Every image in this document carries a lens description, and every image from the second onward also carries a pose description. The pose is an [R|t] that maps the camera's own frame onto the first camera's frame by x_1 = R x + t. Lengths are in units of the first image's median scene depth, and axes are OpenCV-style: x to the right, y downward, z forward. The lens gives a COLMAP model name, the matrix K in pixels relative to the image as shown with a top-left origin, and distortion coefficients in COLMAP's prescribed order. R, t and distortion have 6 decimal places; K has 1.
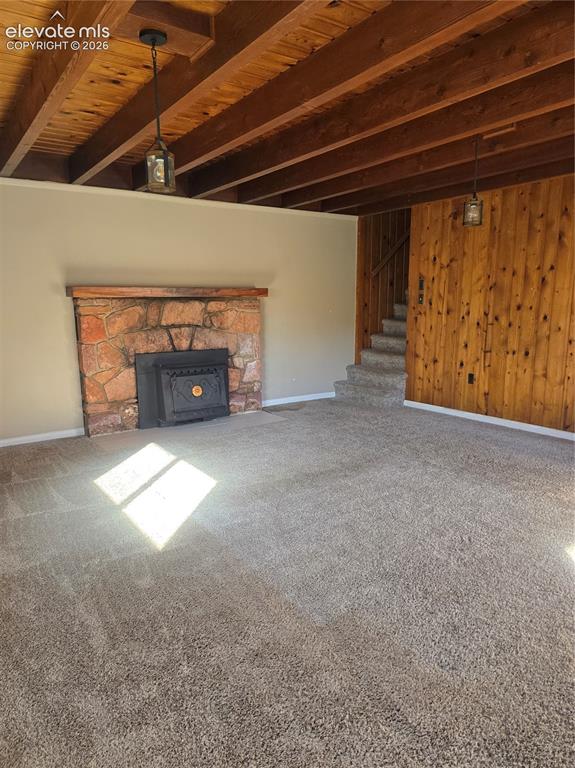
lens RADIAL K [[511.4, 0, 289.4], [0, 511.4, 385.3], [0, 0, 1]] dist [0.077306, -0.102503]
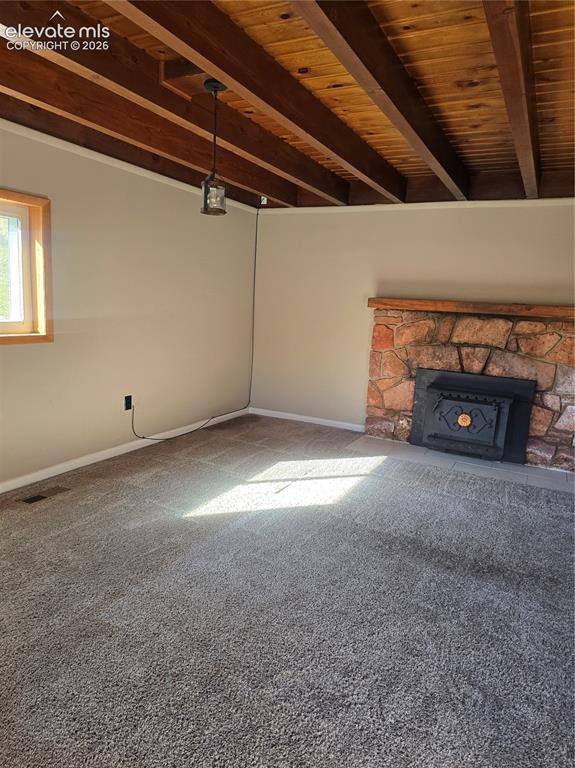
lens RADIAL K [[511.4, 0, 289.4], [0, 511.4, 385.3], [0, 0, 1]] dist [0.077306, -0.102503]
pose [[0.462180, 0.184663, -0.867346, 0.435668], [-0.201971, 0.974293, 0.099809, -0.074851], [0.863480, 0.129049, 0.487595, 0.307256]]
